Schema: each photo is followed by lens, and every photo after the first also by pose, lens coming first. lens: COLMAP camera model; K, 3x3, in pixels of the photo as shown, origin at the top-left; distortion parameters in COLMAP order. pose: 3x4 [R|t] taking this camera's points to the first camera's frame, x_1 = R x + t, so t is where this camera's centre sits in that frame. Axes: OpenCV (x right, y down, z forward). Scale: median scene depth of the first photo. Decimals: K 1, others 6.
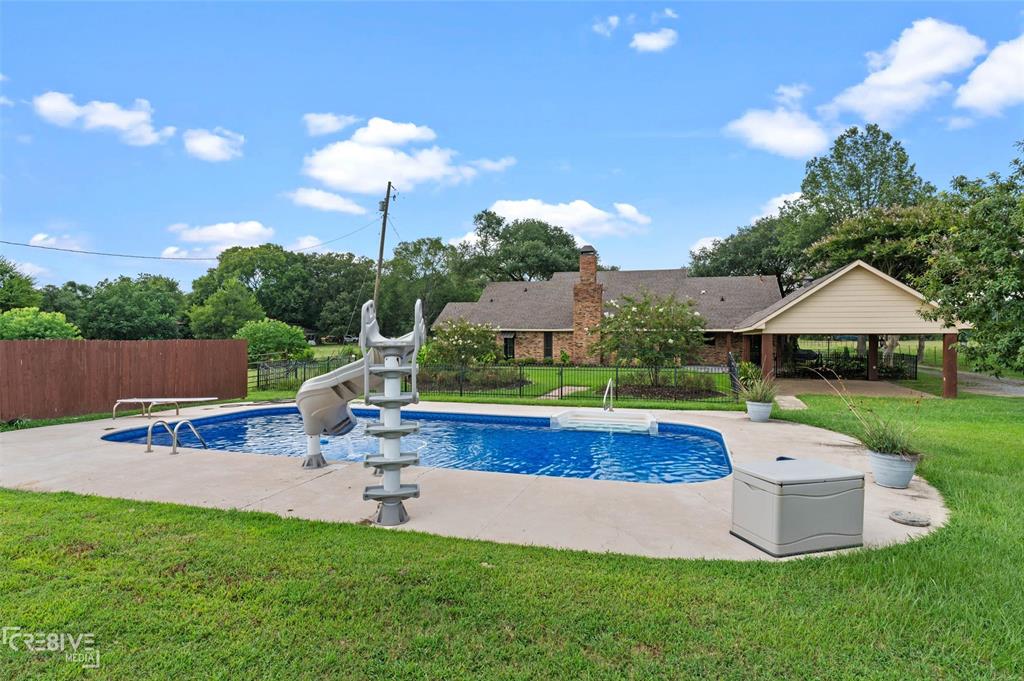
lens RADIAL K [[577.5, 0, 512.0], [0, 577.5, 340.5], [0, 0, 1]] dist [-0.003455, -0.000358]
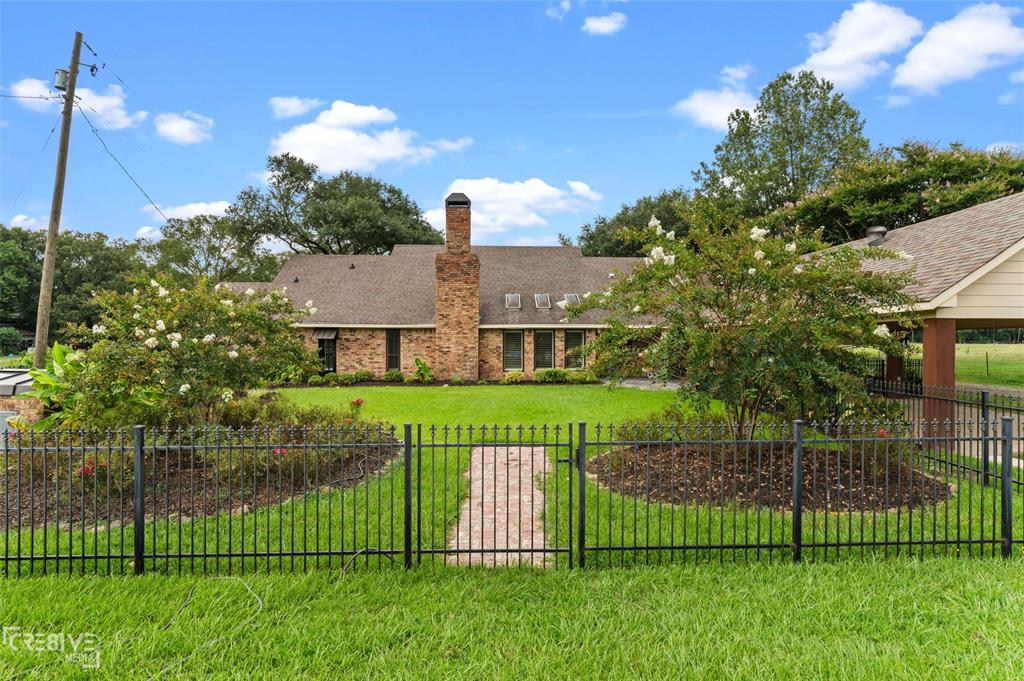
lens RADIAL K [[531.5, 0, 501.2], [0, 531.5, 340.9], [0, 0, 1]] dist [0.017470, 0.000468]
pose [[0.947388, -0.000430, 0.320087, -0.010660], [0.003936, 0.999939, -0.010308, 0.004152], [-0.320063, 0.011026, 0.947332, 0.416712]]
